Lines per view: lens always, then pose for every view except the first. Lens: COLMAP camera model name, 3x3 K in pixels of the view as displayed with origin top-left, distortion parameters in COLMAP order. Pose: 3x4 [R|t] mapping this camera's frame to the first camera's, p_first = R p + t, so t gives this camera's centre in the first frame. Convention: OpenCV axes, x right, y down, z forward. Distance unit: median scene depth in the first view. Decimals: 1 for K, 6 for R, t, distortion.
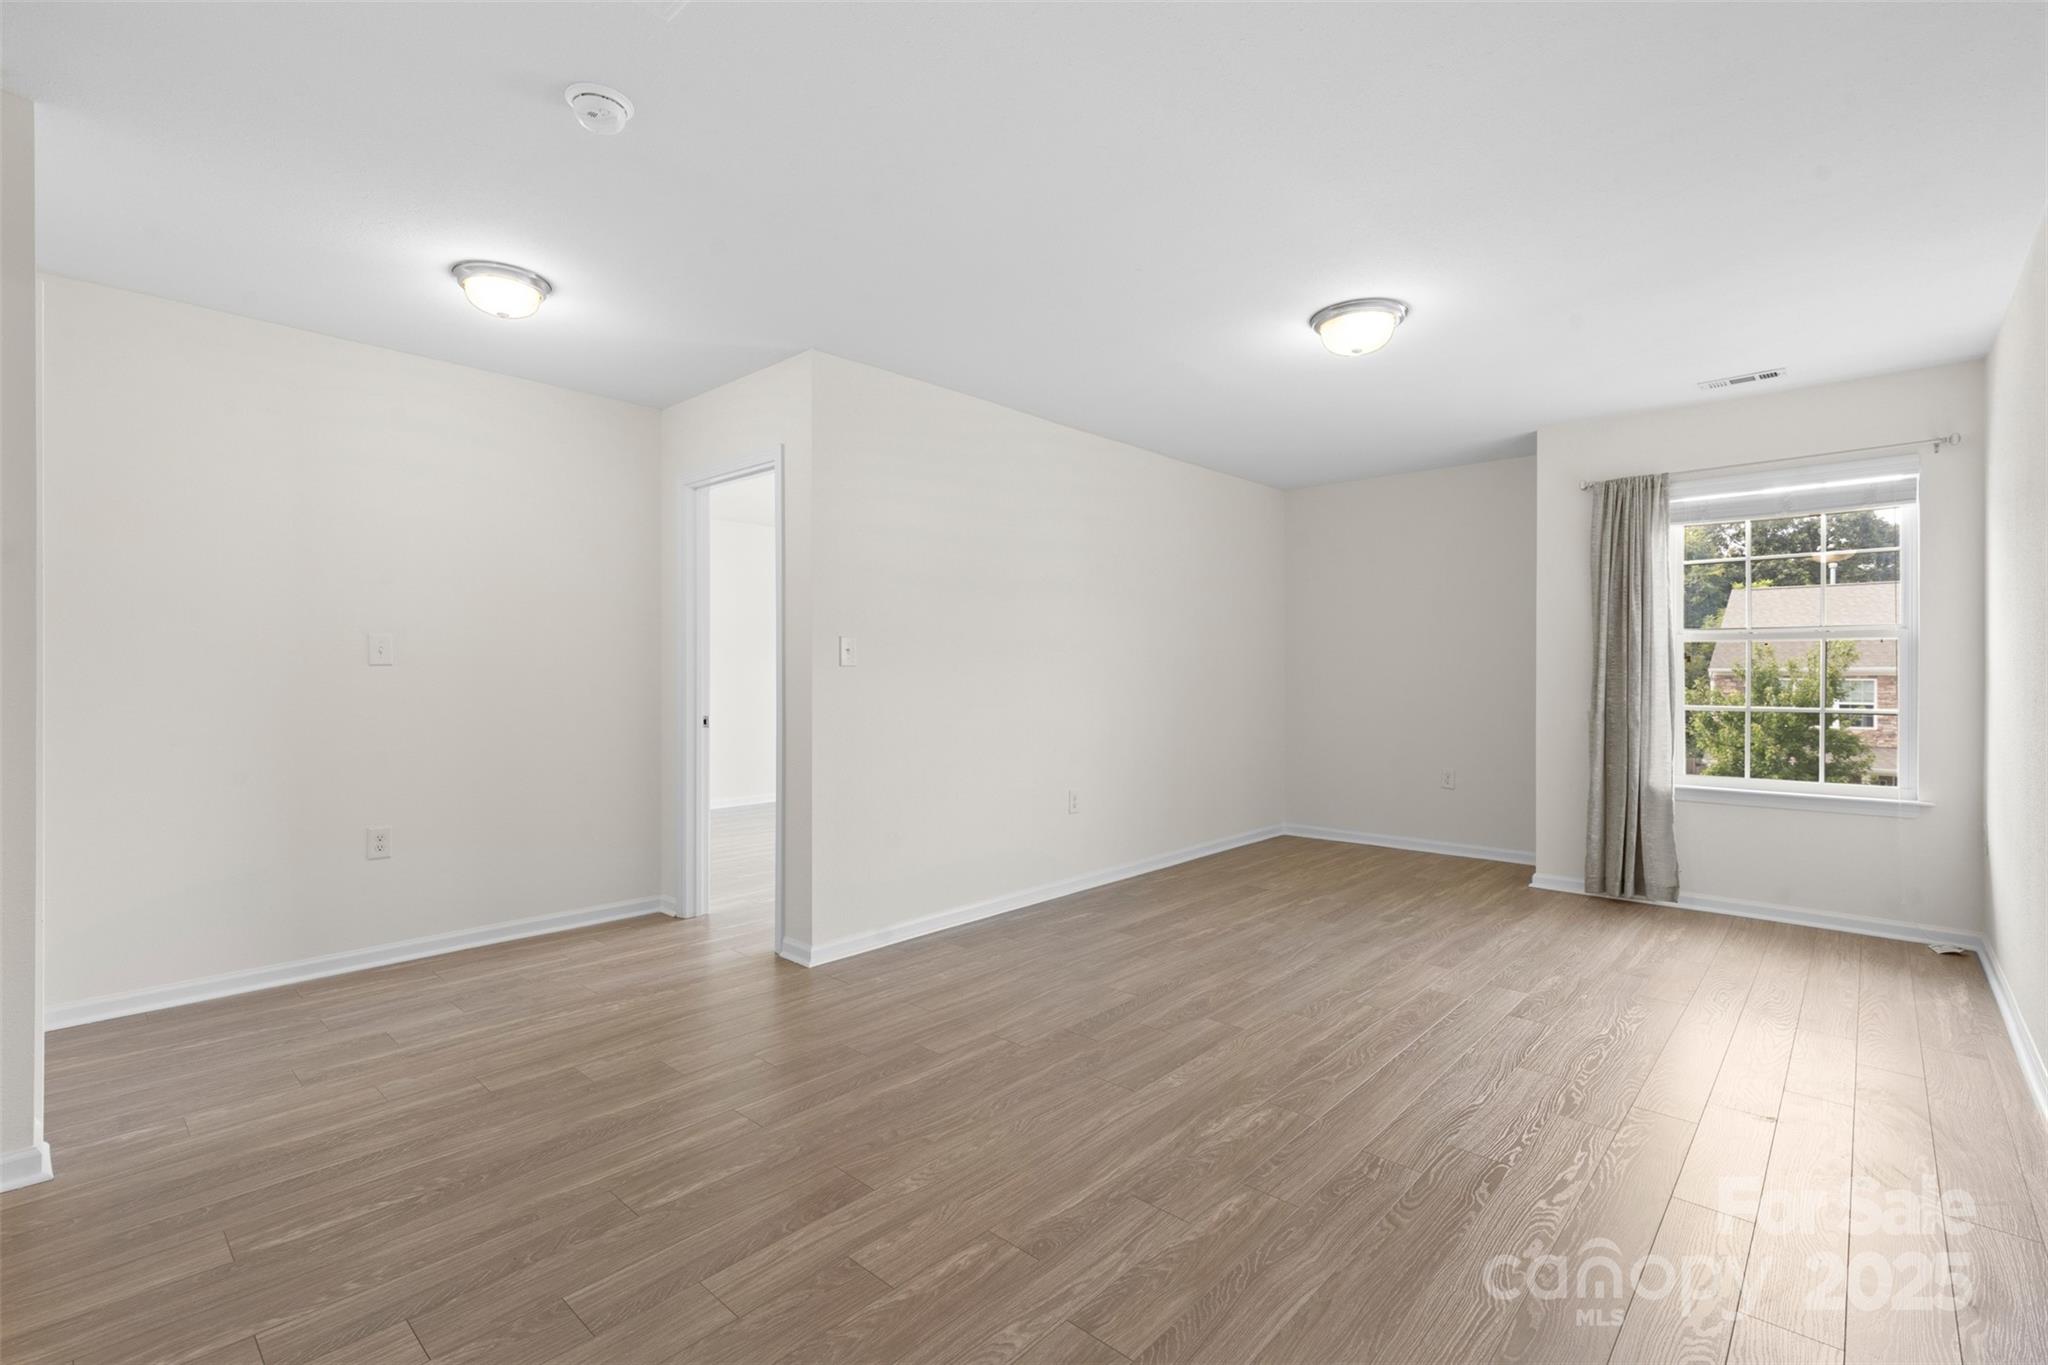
lens RADIAL K [[921.8, 0, 1028.6], [0, 921.8, 679.7], [0, 0, 1]] dist [0.011952, 0.000020]
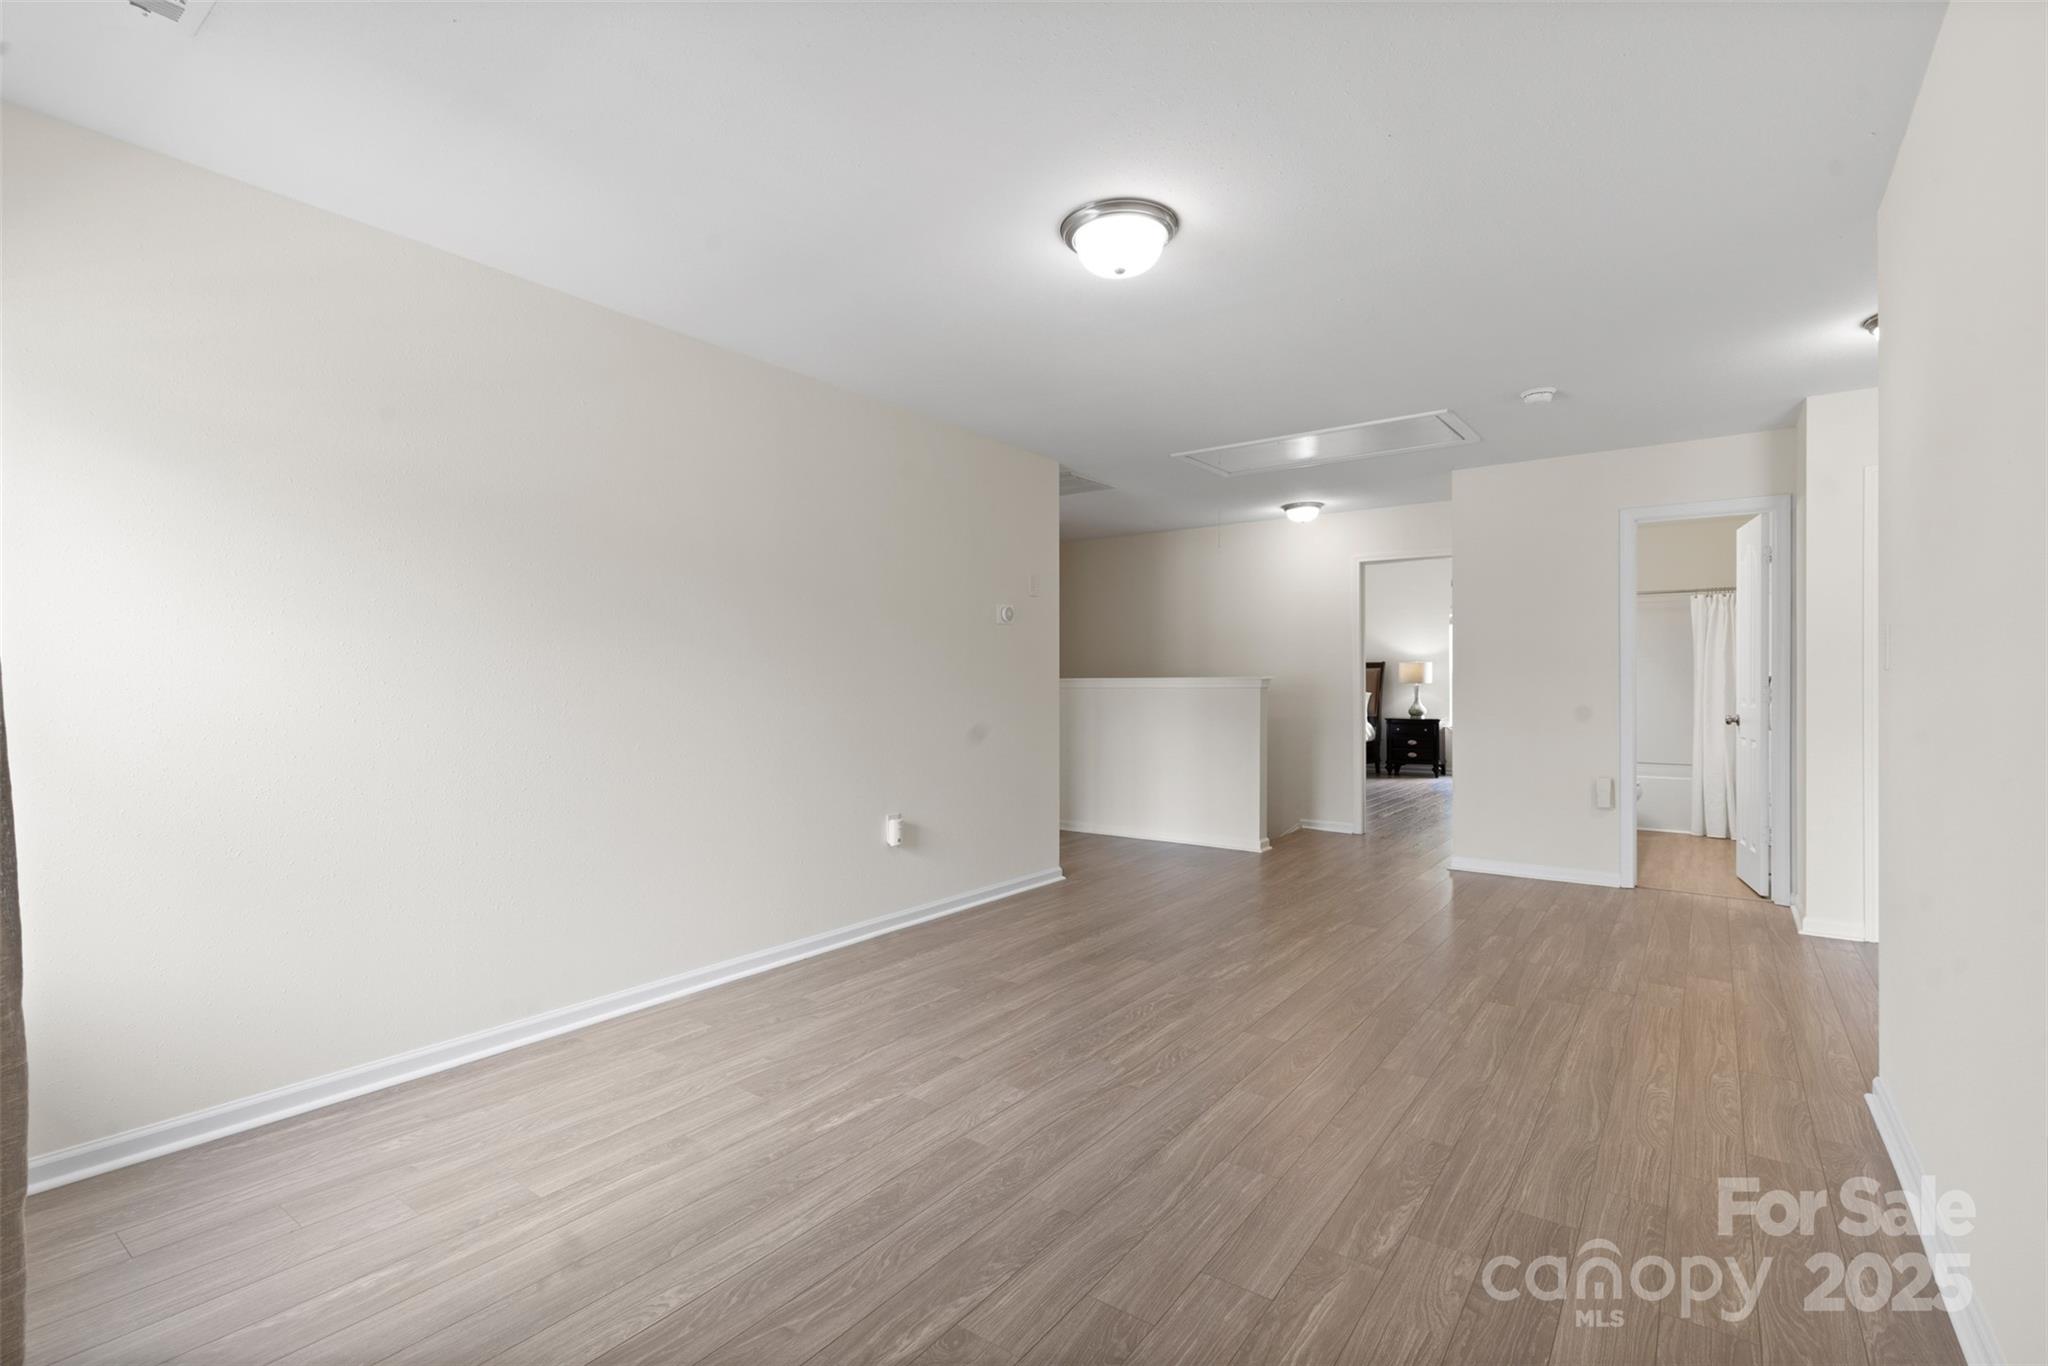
lens RADIAL K [[921.8, 0, 1019.7], [0, 921.8, 681.4], [0, 0, 1]] dist [0.011952, 0.000020]
pose [[-0.995233, -0.003464, -0.097467, 0.559324], [-0.004040, 0.999976, 0.005706, -0.011617], [0.097444, 0.006073, -0.995222, 1.914632]]
